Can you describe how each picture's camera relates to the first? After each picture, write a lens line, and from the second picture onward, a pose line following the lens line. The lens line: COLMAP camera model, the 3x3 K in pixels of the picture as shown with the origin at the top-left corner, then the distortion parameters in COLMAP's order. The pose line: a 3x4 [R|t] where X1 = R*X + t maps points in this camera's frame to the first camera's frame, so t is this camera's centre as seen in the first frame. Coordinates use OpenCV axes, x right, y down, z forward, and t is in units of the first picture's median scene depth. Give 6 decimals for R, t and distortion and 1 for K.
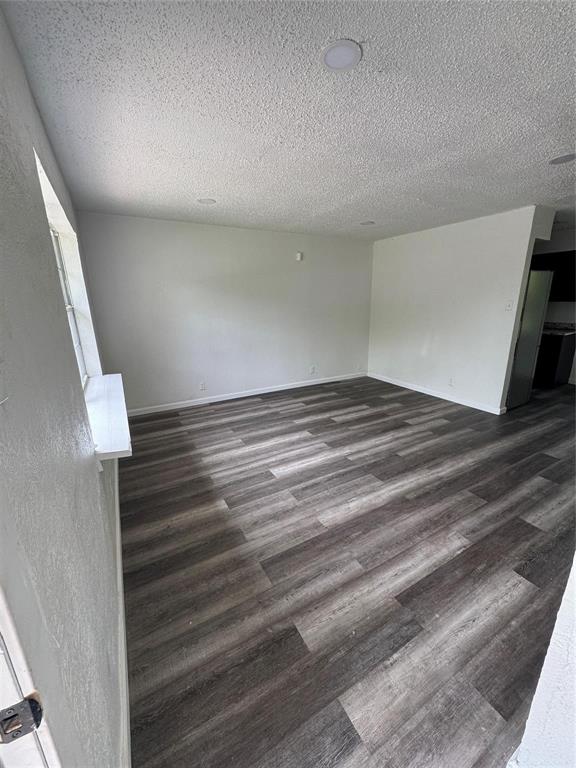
lens RADIAL K [[305.2, 0, 288.0], [0, 305.2, 384.0], [0, 0, 1]] dist [-0.004449, 0.000252]
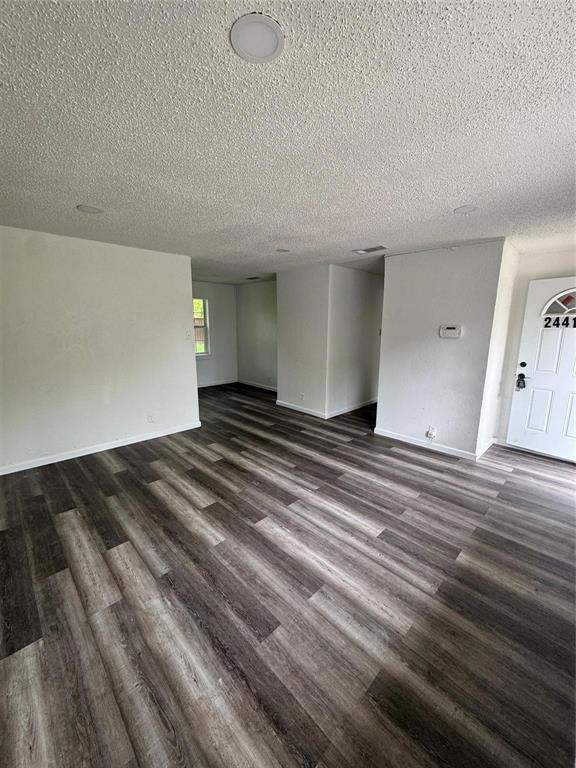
lens RADIAL K [[305.2, 0, 288.0], [0, 305.2, 384.0], [0, 0, 1]] dist [-0.004449, 0.000252]
pose [[-0.261510, -0.174424, 0.949310, -0.589354], [0.258176, 0.935057, 0.242926, -0.303724], [-0.930031, 0.308616, -0.199495, 1.050215]]
